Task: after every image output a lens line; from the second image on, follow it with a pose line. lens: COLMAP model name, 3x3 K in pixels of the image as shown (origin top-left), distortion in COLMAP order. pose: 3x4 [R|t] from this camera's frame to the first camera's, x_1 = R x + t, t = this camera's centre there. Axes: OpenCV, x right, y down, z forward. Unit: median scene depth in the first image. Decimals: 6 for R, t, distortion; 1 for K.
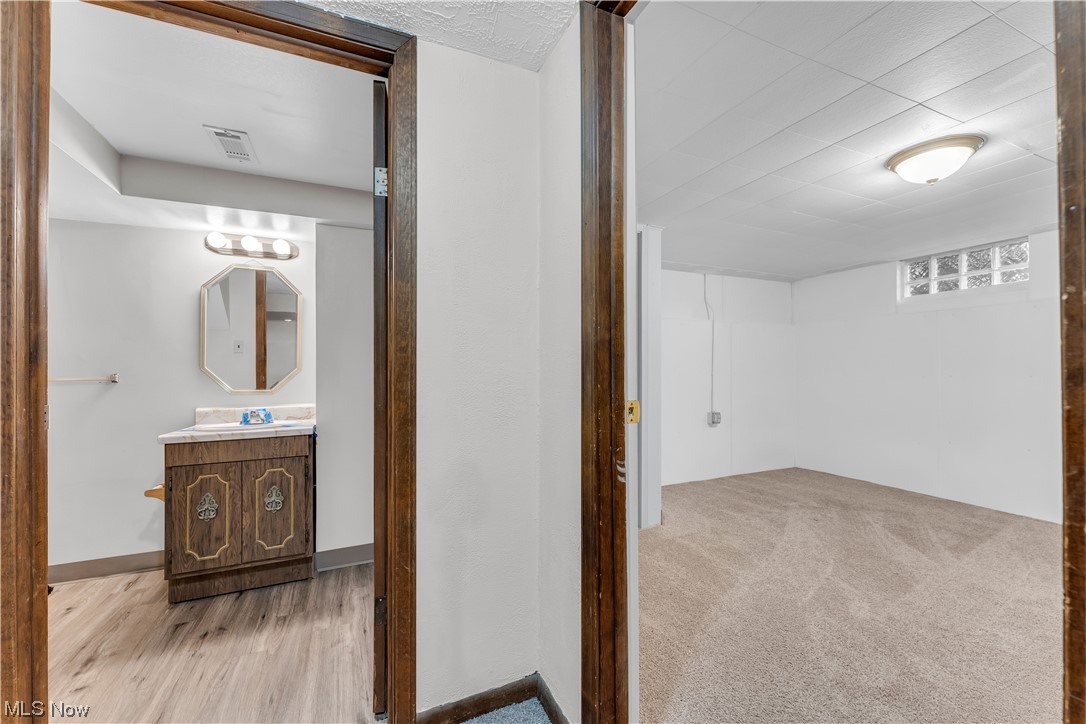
lens RADIAL K [[438.7, 0, 537.0], [0, 438.7, 367.7], [0, 0, 1]] dist [0.001026, -0.000037]
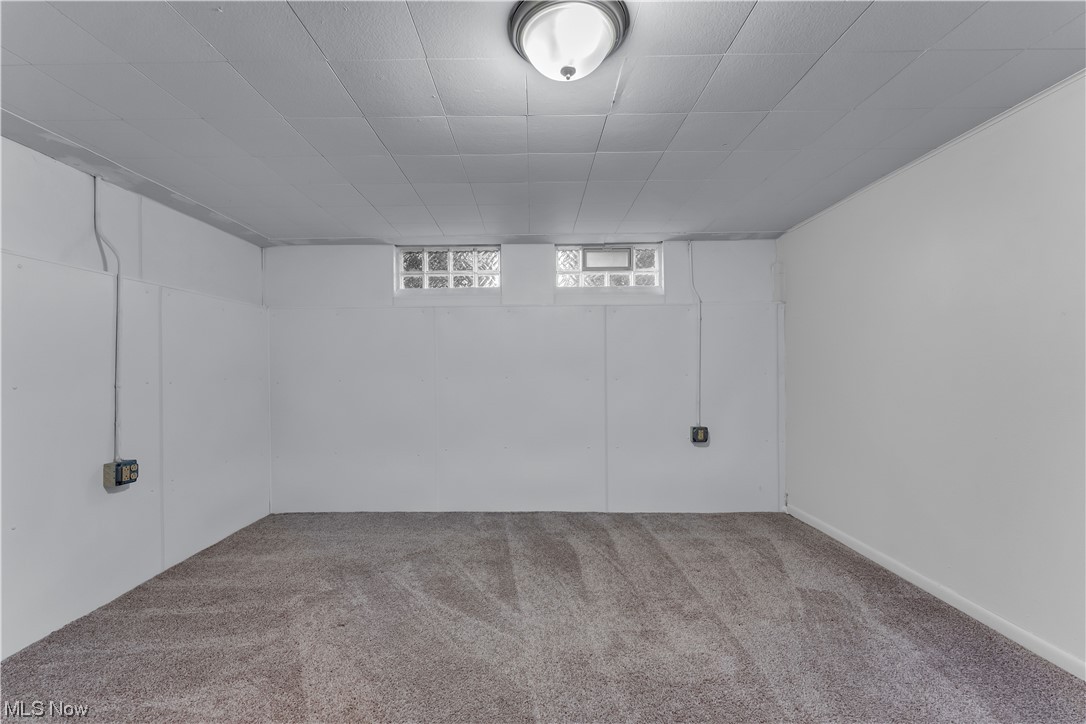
lens RADIAL K [[438.7, 0, 538.6], [0, 438.7, 368.8], [0, 0, 1]] dist [0.001026, -0.000037]
pose [[0.408387, -0.001751, 0.912807, 0.188621], [0.005159, 0.999987, -0.000390, -0.000083], [-0.912794, 0.004869, 0.408391, 0.481197]]
